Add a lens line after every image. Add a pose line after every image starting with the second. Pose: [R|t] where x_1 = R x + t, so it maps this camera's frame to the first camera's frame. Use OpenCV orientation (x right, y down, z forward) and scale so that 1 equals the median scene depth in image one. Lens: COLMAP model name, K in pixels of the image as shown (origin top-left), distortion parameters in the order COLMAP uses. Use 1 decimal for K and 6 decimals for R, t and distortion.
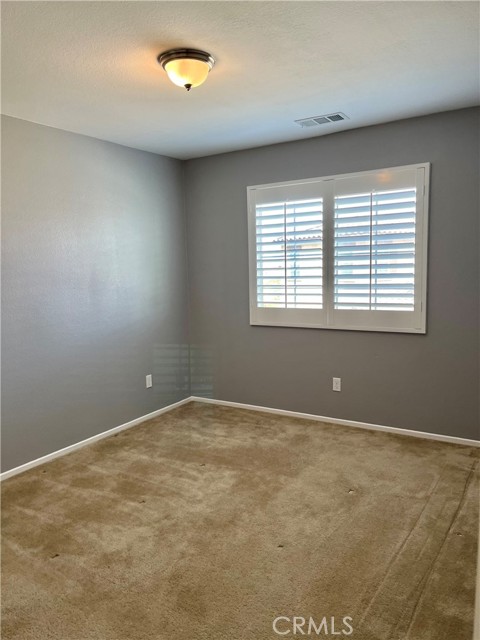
lens RADIAL K [[480.1, 0, 241.5], [0, 480.1, 323.3], [0, 0, 1]] dist [0.078921, -0.097181]
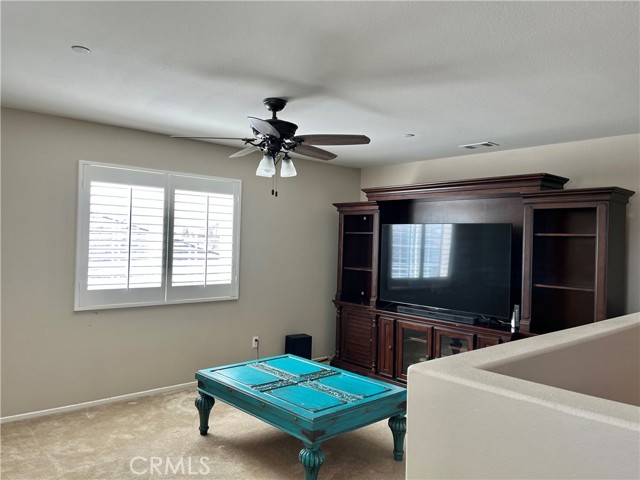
lens RADIAL K [[489.0, 0, 318.7], [0, 489.0, 242.0], [0, 0, 1]] dist [0.071117, -0.088241]
pose [[0.254199, 0.034059, 0.966552, -0.831419], [0.078358, 0.995369, -0.055683, -0.041237], [-0.963972, 0.089892, 0.250353, 0.361233]]
